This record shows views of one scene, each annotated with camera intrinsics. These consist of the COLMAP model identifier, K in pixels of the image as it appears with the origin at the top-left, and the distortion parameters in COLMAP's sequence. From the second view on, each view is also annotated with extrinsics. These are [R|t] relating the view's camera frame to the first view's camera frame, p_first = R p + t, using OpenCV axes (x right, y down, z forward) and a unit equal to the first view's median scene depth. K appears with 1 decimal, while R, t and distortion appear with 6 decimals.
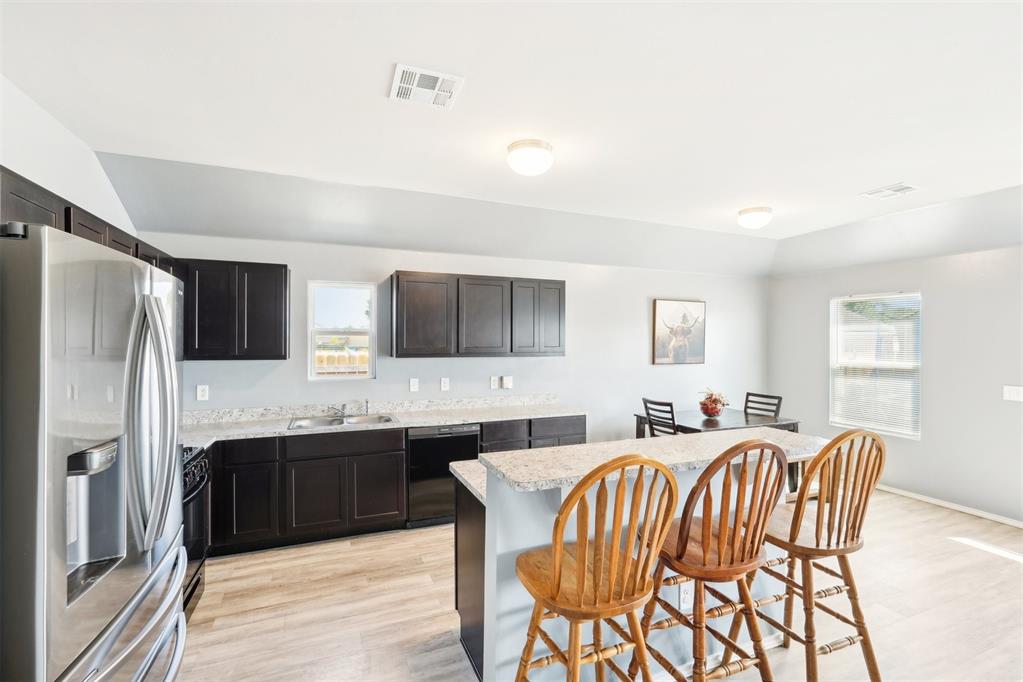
lens RADIAL K [[451.8, 0, 511.5], [0, 451.8, 341.0], [0, 0, 1]] dist [-0.027497, 0.014292]
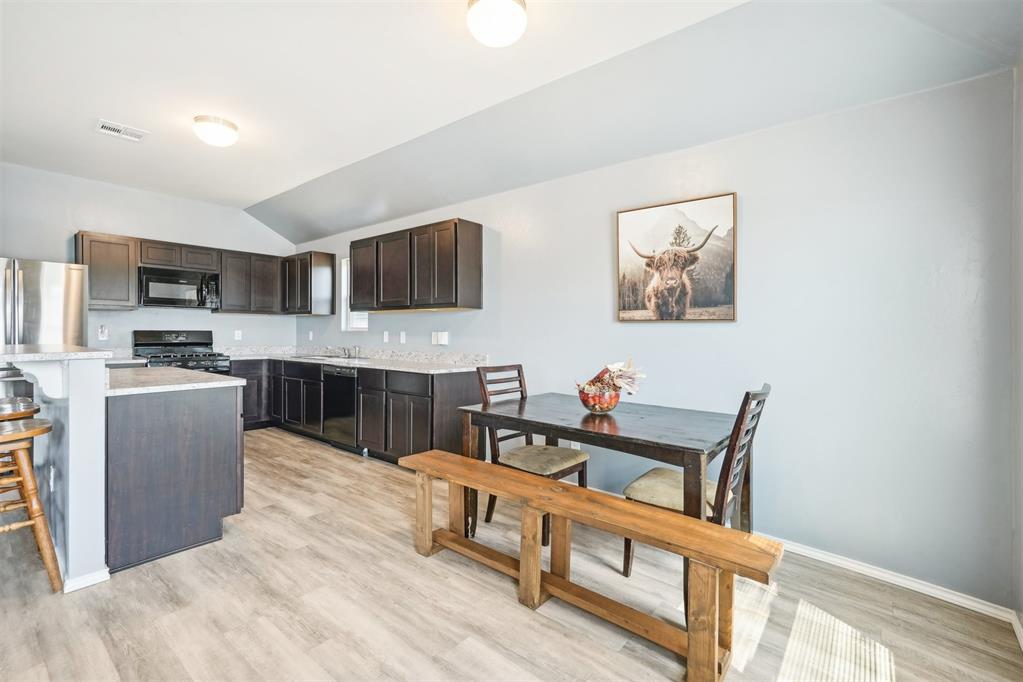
lens RADIAL K [[449.8, 0, 496.6], [0, 449.8, 338.0], [0, 0, 1]] dist [0.009394, -0.000133]
pose [[0.466118, 0.014416, -0.884605, 0.933696], [-0.005164, 0.999895, 0.013574, 0.080744], [0.884707, -0.001759, 0.466143, 0.690128]]
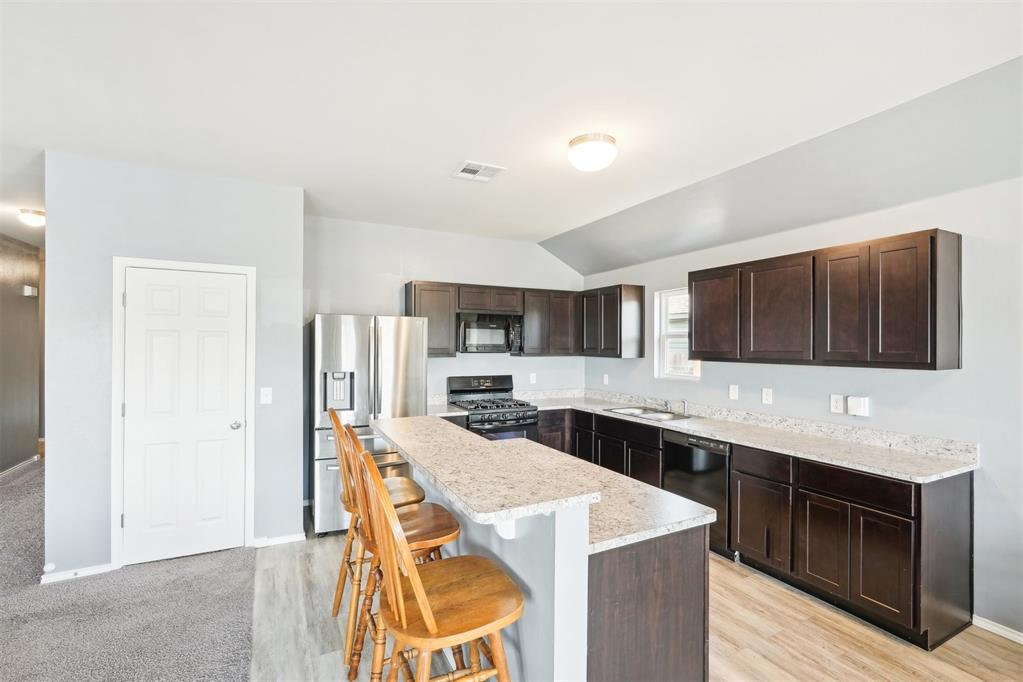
lens RADIAL K [[451.8, 0, 511.5], [0, 451.8, 341.0], [0, 0, 1]] dist [-0.027497, 0.014292]
pose [[0.095335, -0.008597, -0.995408, 0.618674], [-0.001468, 0.999960, -0.008777, 0.003508], [0.995444, 0.002298, 0.095318, 0.461249]]
